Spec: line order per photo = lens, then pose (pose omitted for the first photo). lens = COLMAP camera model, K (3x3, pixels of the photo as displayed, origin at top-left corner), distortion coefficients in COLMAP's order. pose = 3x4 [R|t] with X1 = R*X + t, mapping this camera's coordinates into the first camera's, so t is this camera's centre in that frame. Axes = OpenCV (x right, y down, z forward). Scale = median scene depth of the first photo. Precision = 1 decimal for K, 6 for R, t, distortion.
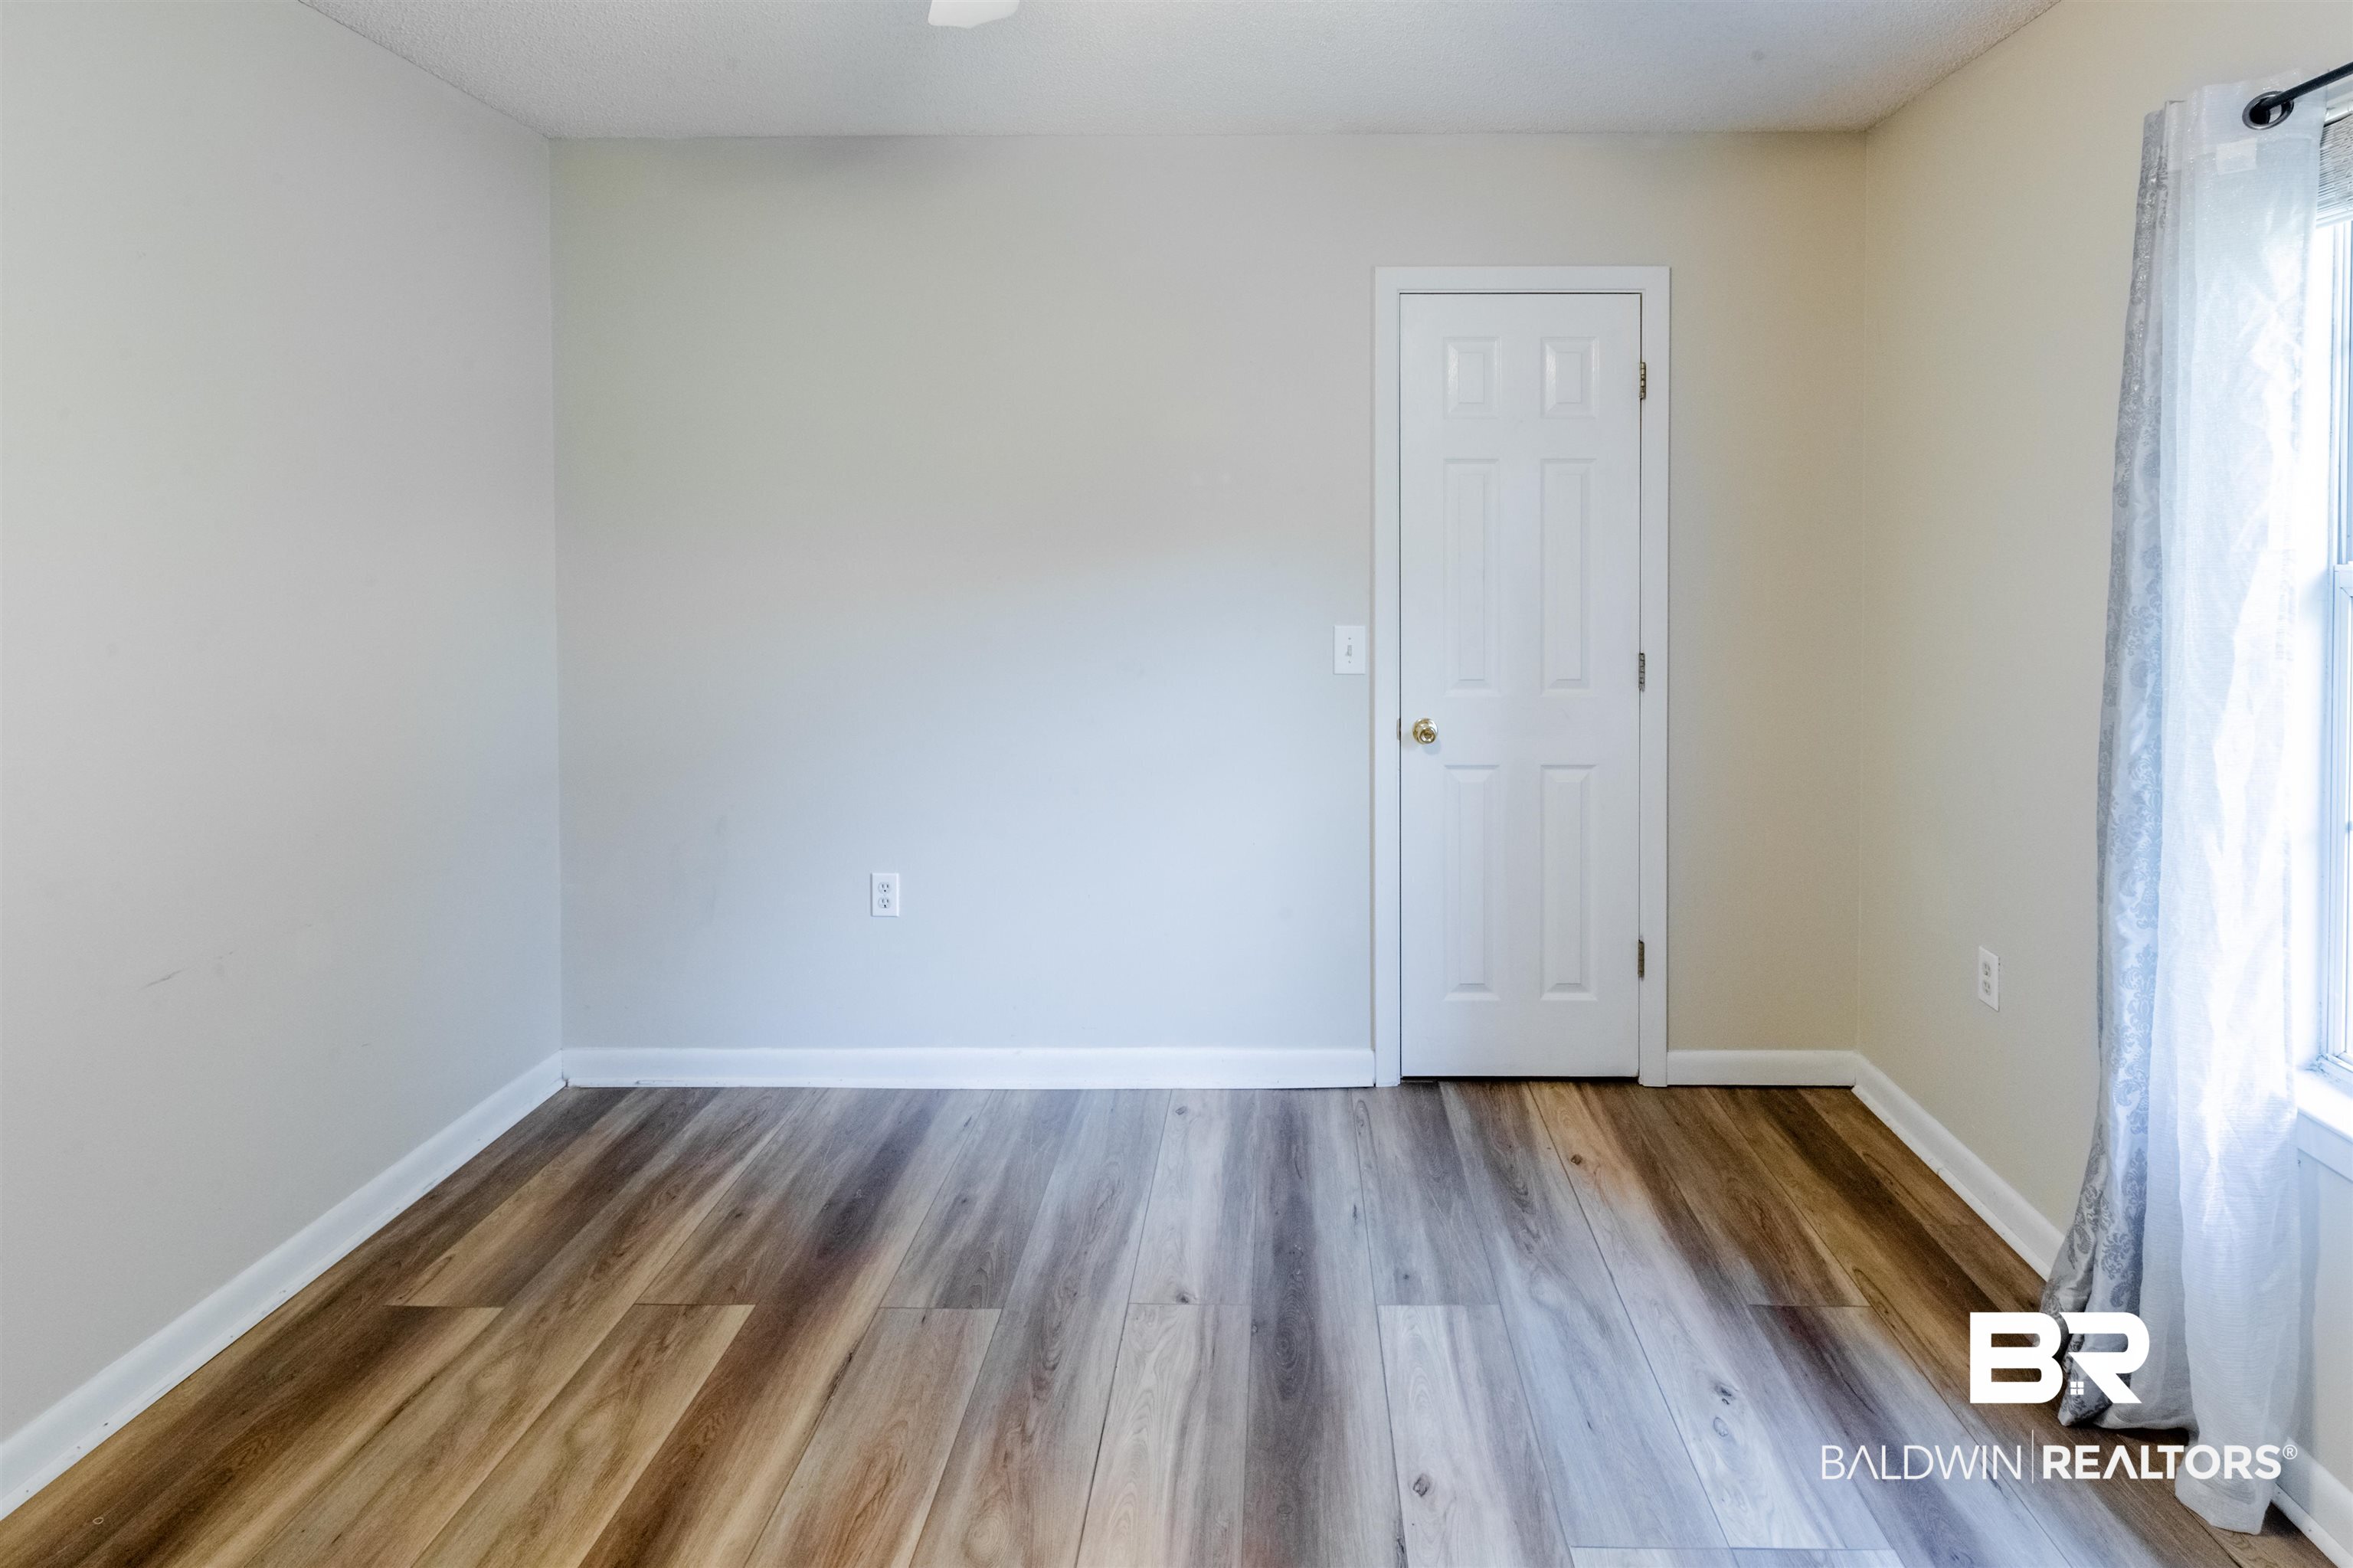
lens RADIAL K [[1214.4, 0, 1225.1], [0, 1214.4, 717.3], [0, 0, 1]] dist [0.001293, 0.000696]
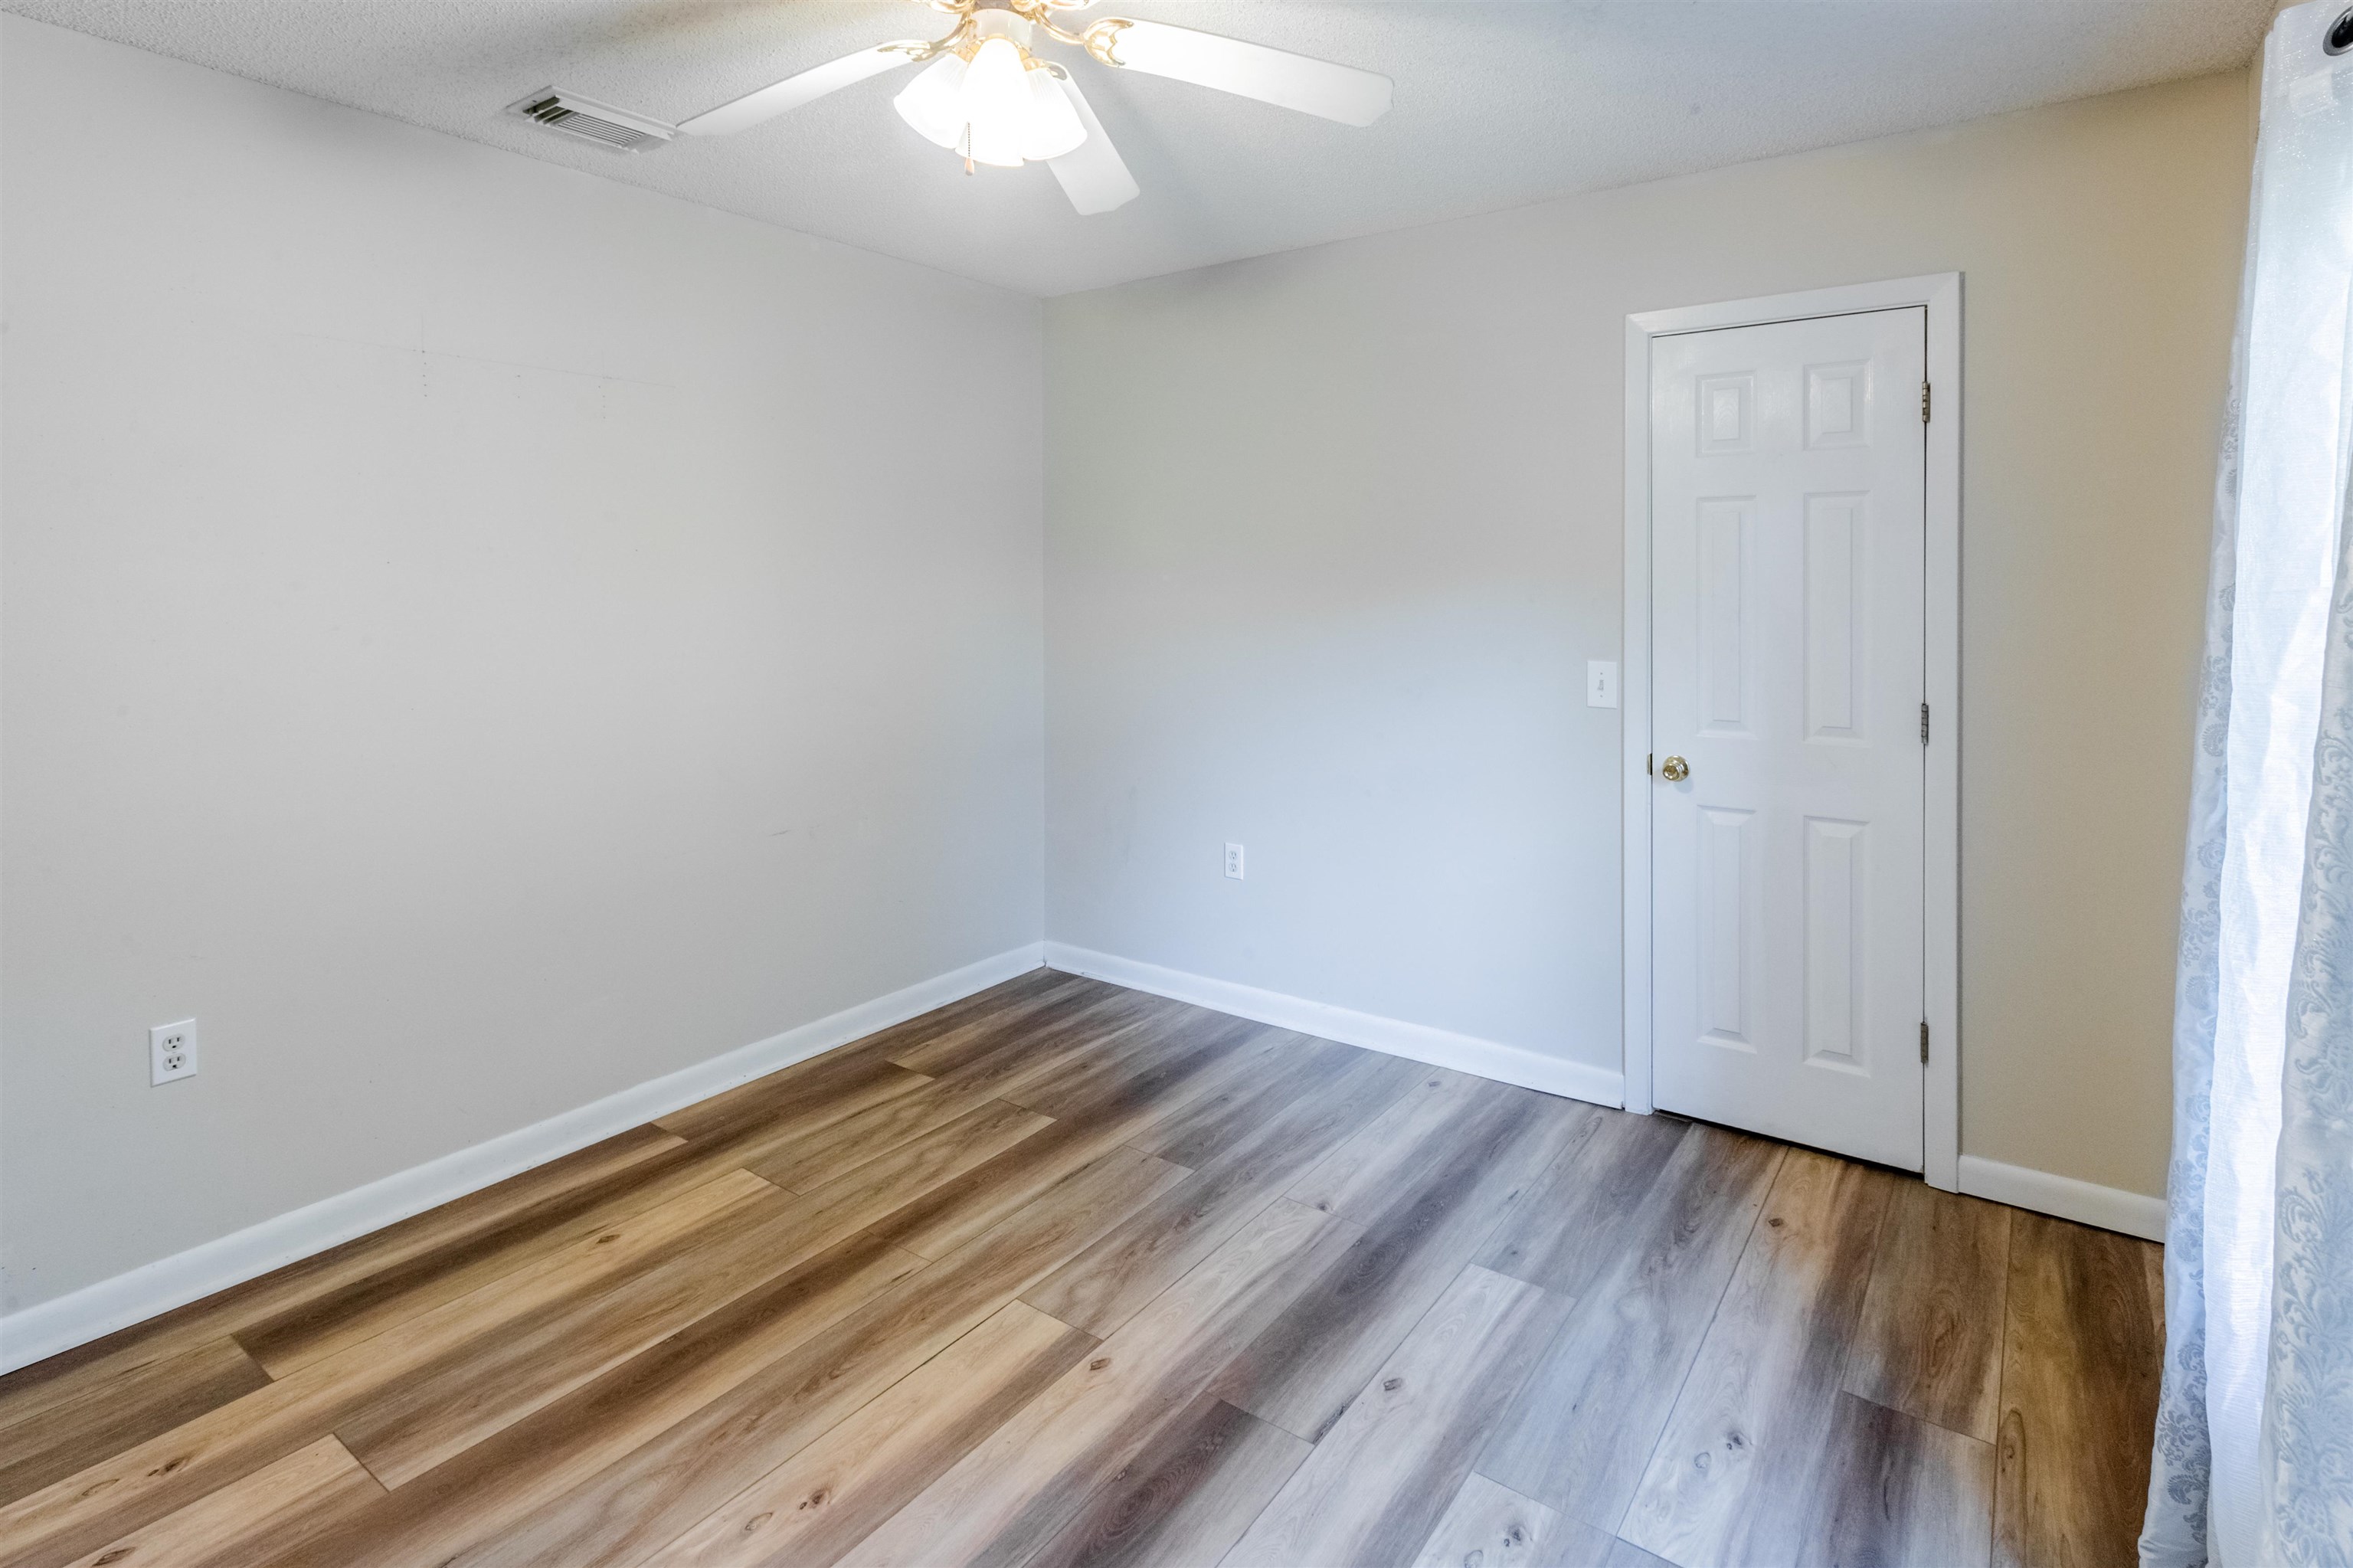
lens RADIAL K [[1155.2, 0, 1181.0], [0, 1155.2, 784.6], [0, 0, 1]] dist [0.000416, 0.000378]
pose [[0.817974, 0.097871, -0.566869, 0.421407], [-0.081670, 0.995197, 0.053976, 0.007147], [0.569429, 0.002145, 0.822038, -0.028525]]
